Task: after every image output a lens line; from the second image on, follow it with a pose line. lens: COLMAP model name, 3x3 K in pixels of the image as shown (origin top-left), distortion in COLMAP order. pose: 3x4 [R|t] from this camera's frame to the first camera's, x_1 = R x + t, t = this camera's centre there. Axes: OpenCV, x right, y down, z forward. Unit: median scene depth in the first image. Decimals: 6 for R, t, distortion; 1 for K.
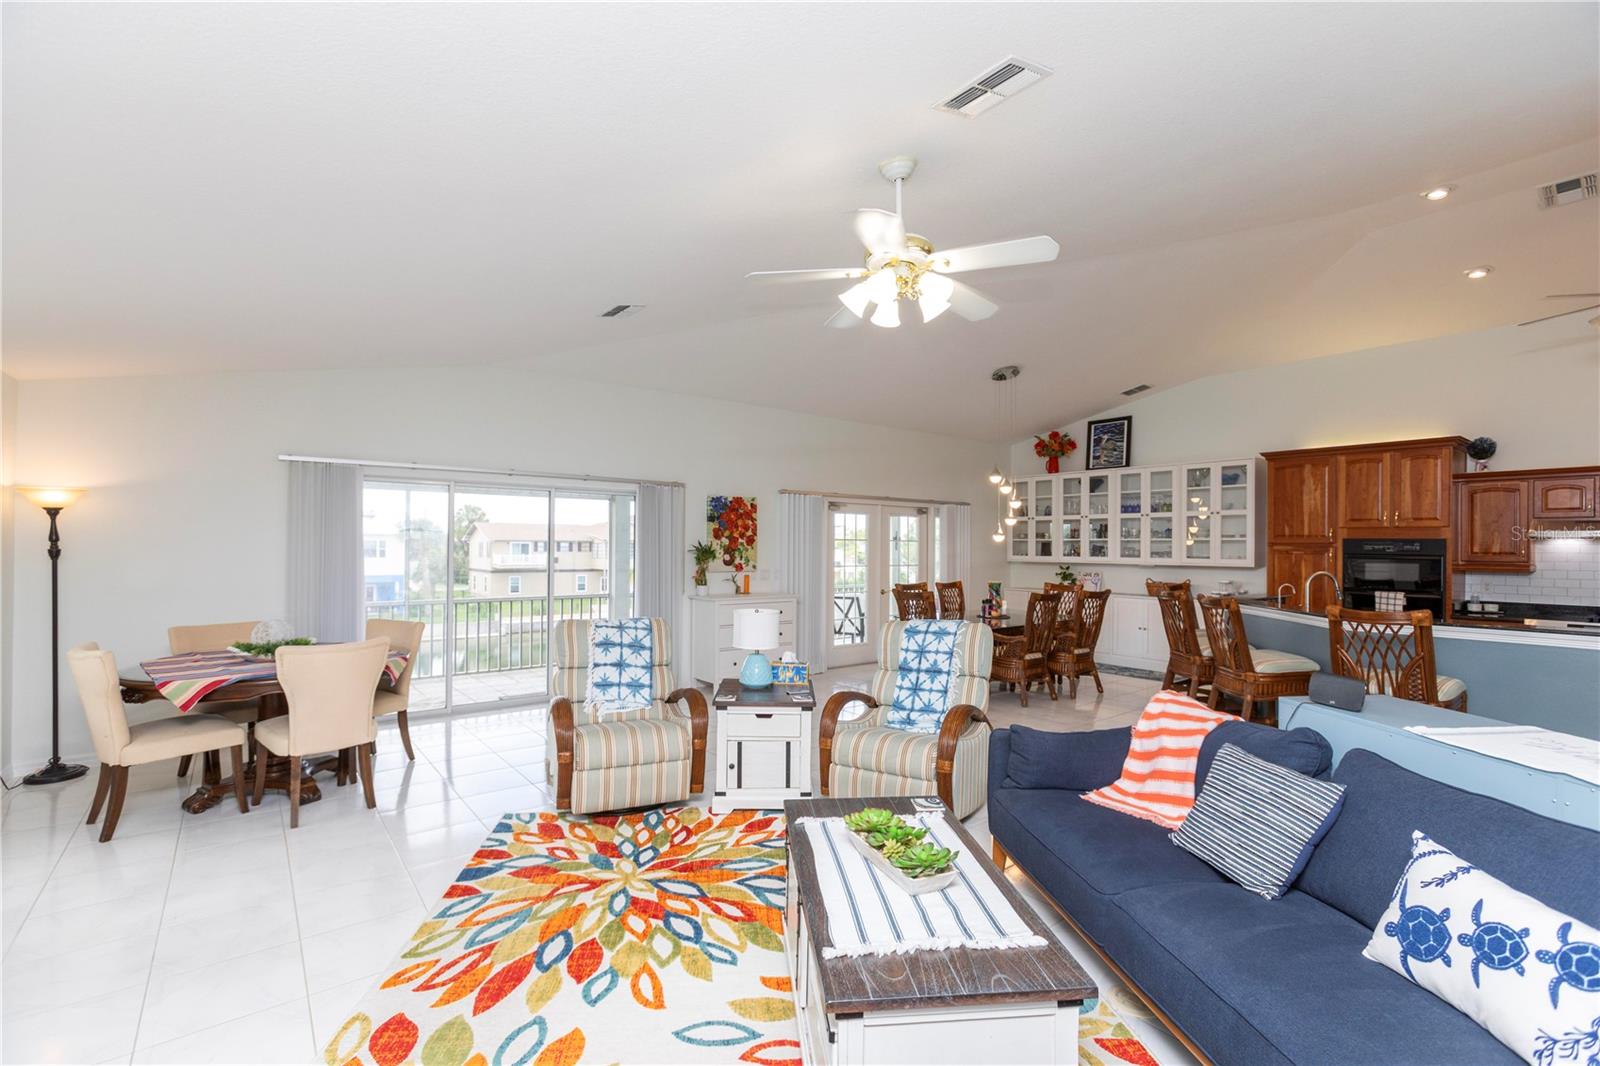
lens RADIAL K [[707.9, 0, 802.6], [0, 707.9, 539.8], [0, 0, 1]] dist [-0.013944, 0.007846]
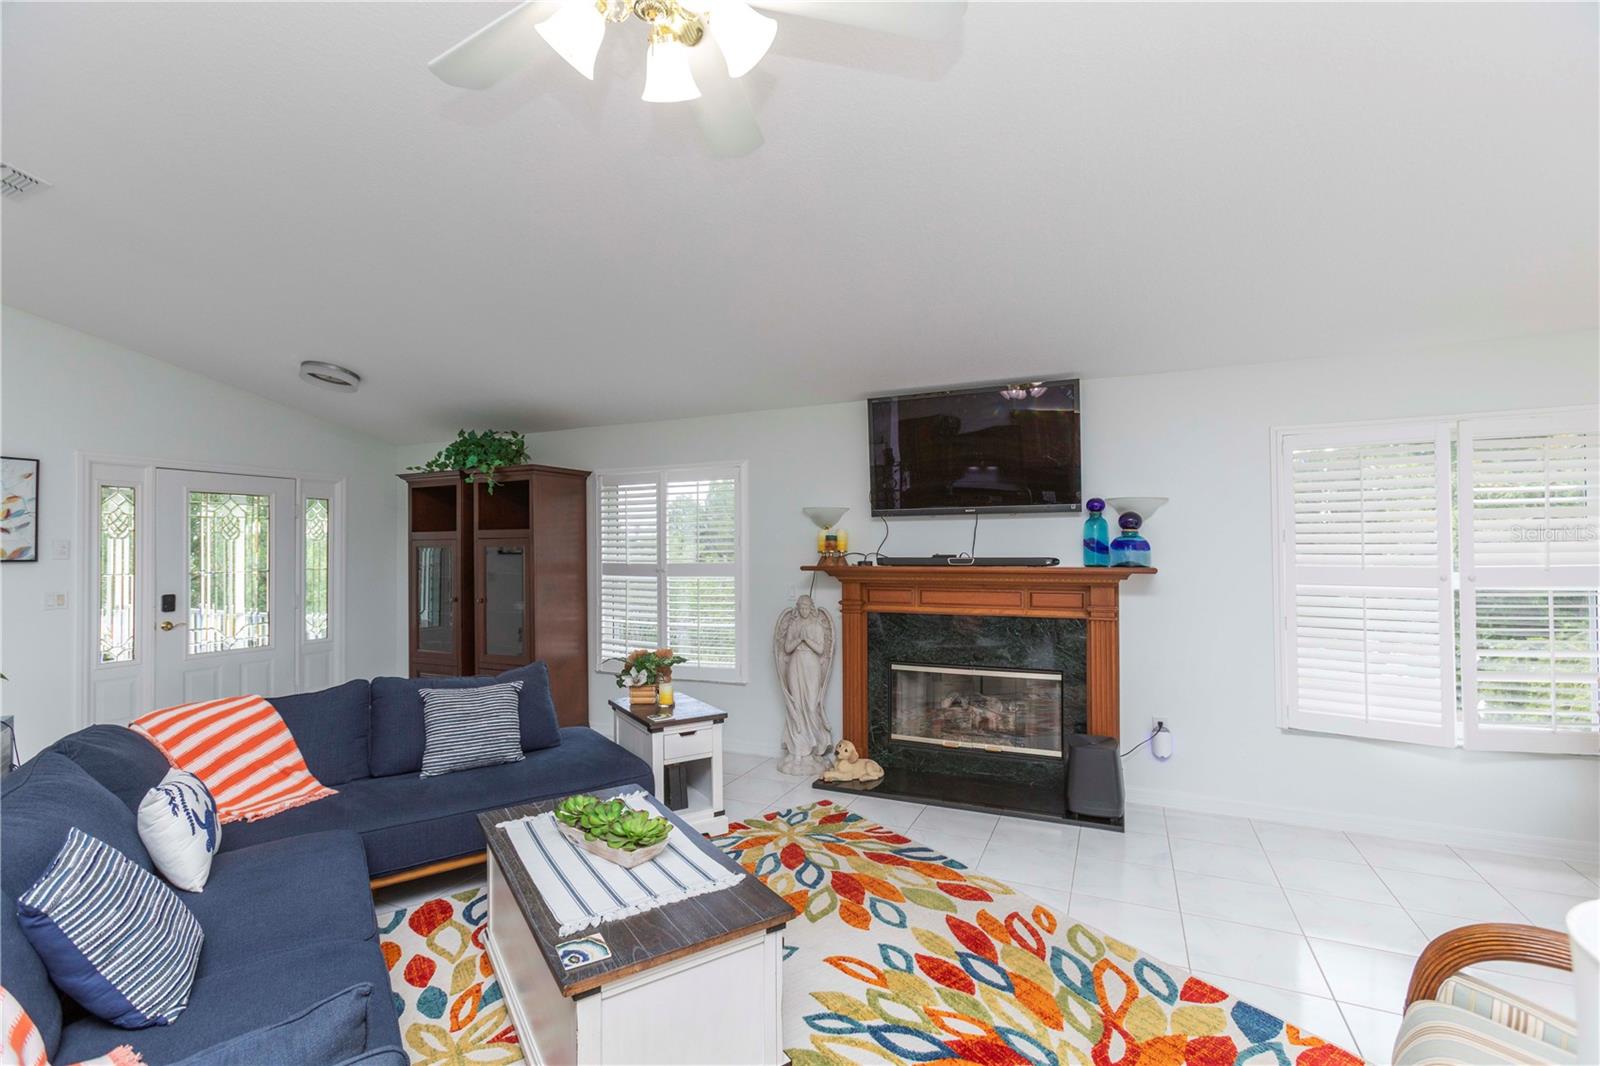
lens RADIAL K [[707.9, 0, 799.1], [0, 707.9, 533.3], [0, 0, 1]] dist [-0.013944, 0.007846]
pose [[-0.891386, -0.012241, -0.453079, 0.117065], [0.002283, 0.999501, -0.031495, 0.007193], [0.453239, -0.029108, -0.890914, 0.658286]]
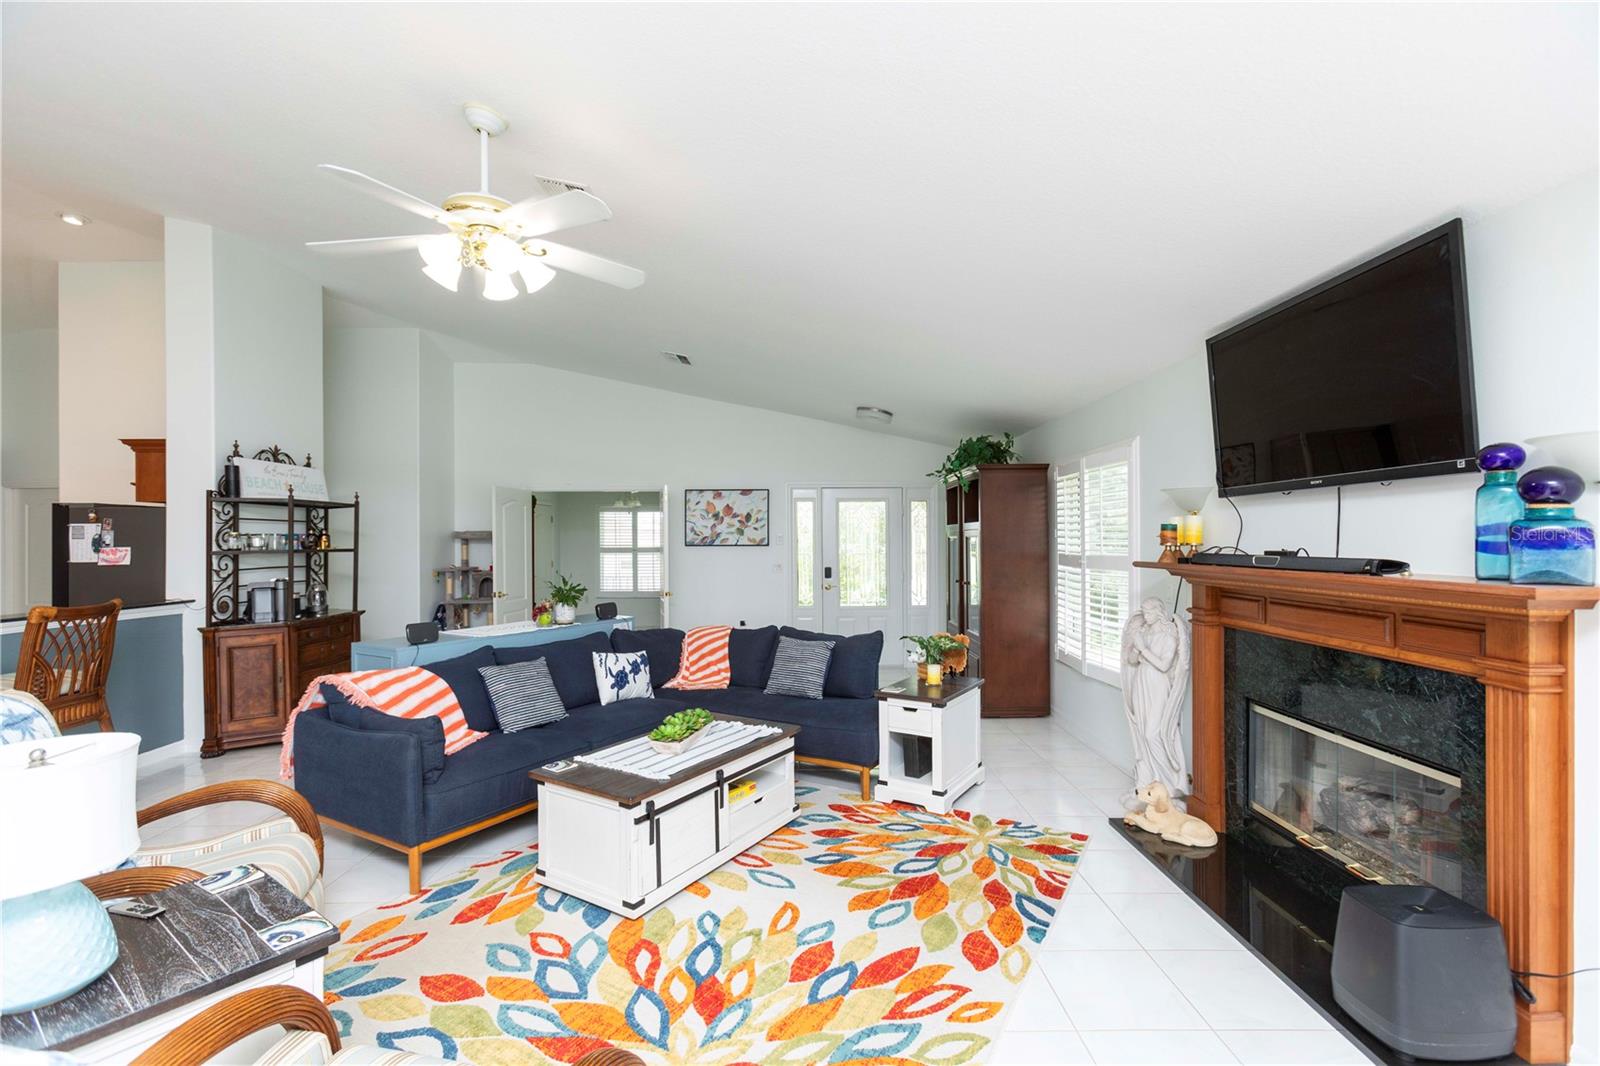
lens RADIAL K [[707.9, 0, 802.7], [0, 707.9, 537.8], [0, 0, 1]] dist [-0.013944, 0.007846]
pose [[-0.788833, -0.002538, 0.614603, -0.331581], [-0.006532, 0.999970, -0.004255, 0.002331], [-0.614574, -0.007370, -0.788825, 0.658264]]
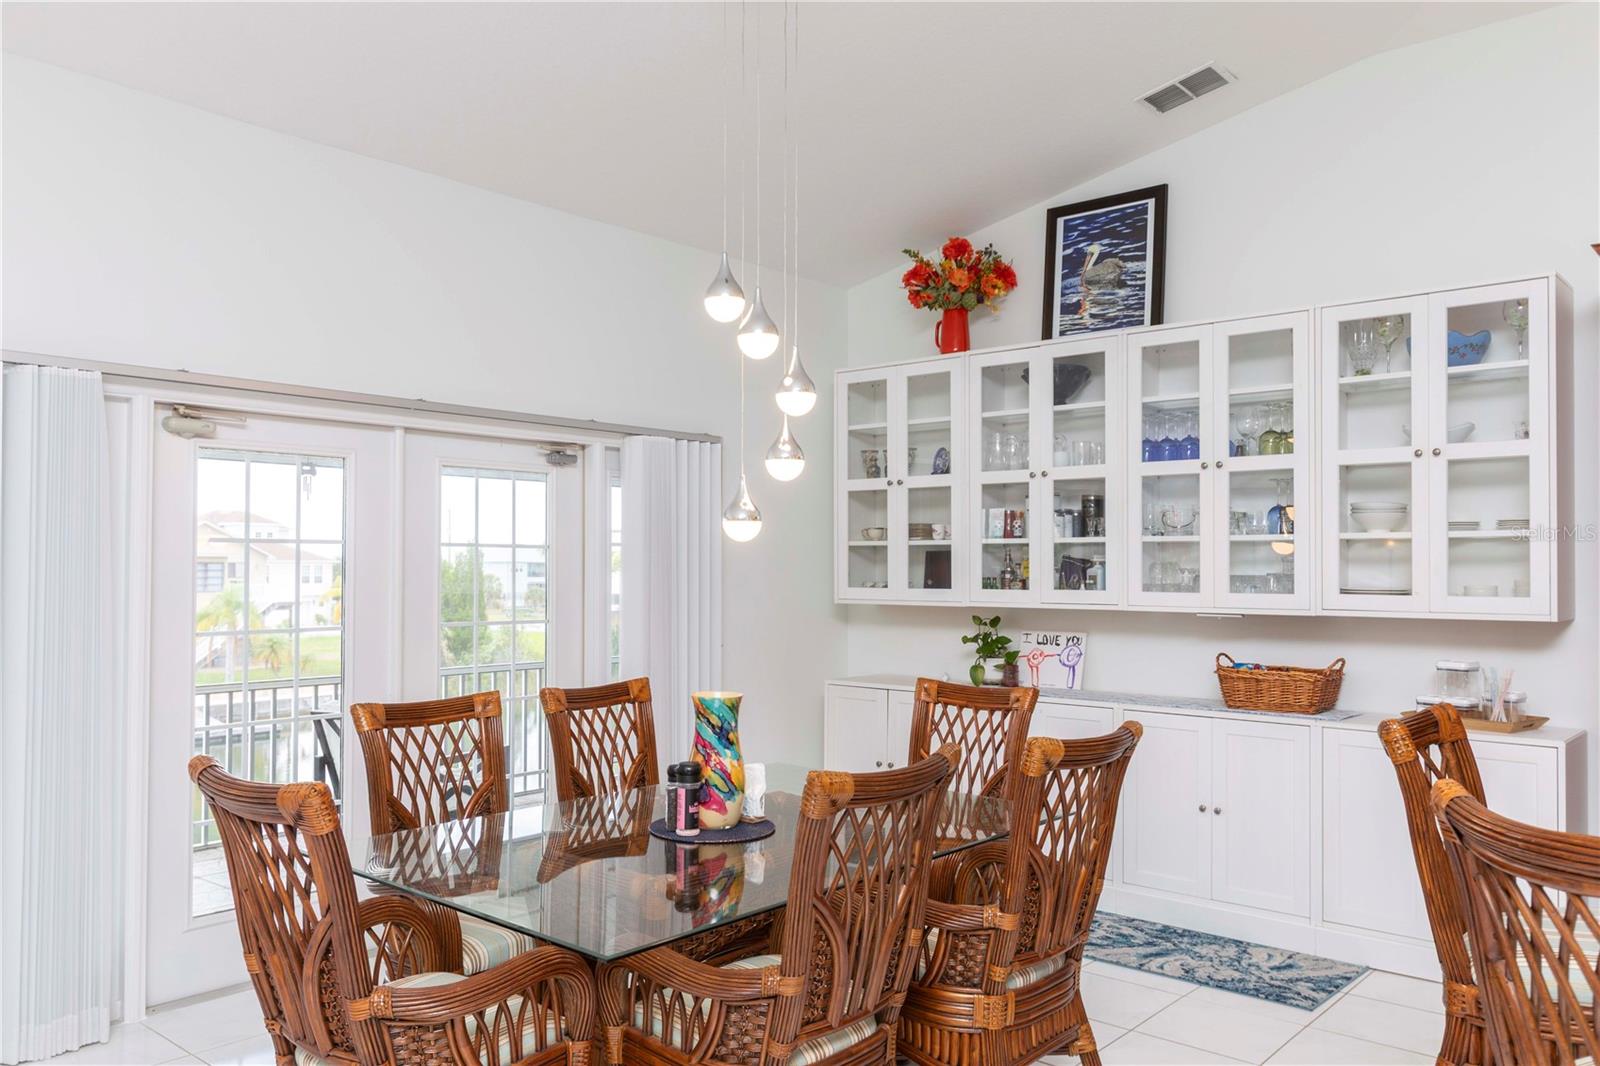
lens RADIAL K [[1217.8, 0, 806.7], [0, 1217.8, 536.2], [0, 0, 1]] dist [0.003520, 0.010773]
pose [[0.981500, -0.000811, 0.191463, 0.246051], [0.003809, 0.999876, -0.015290, 0.008765], [-0.191427, 0.015736, 0.981381, 0.622242]]
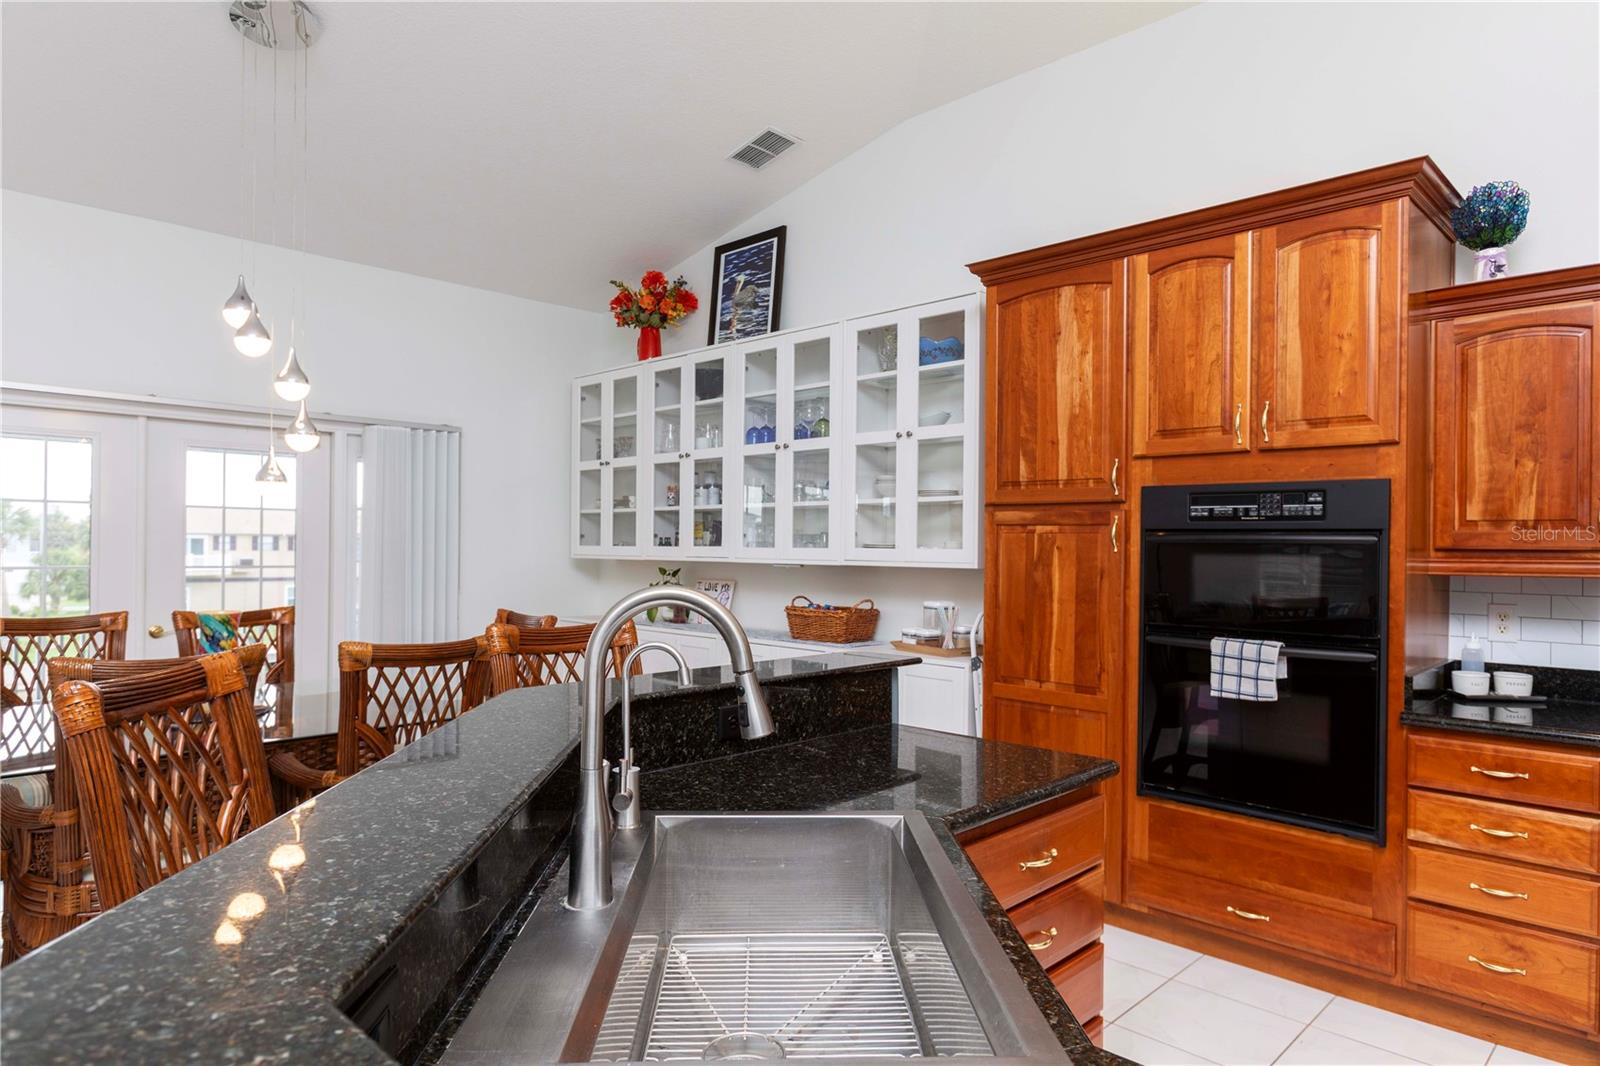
lens RADIAL K [[952.5, 0, 815.8], [0, 952.5, 537.4], [0, 0, 1]] dist [-0.003028, 0.004802]
pose [[0.989938, 0.001997, 0.141490, 0.559582], [-0.002150, 0.999997, 0.000923, 0.024580], [-0.141488, -0.001218, 0.989939, 0.571648]]
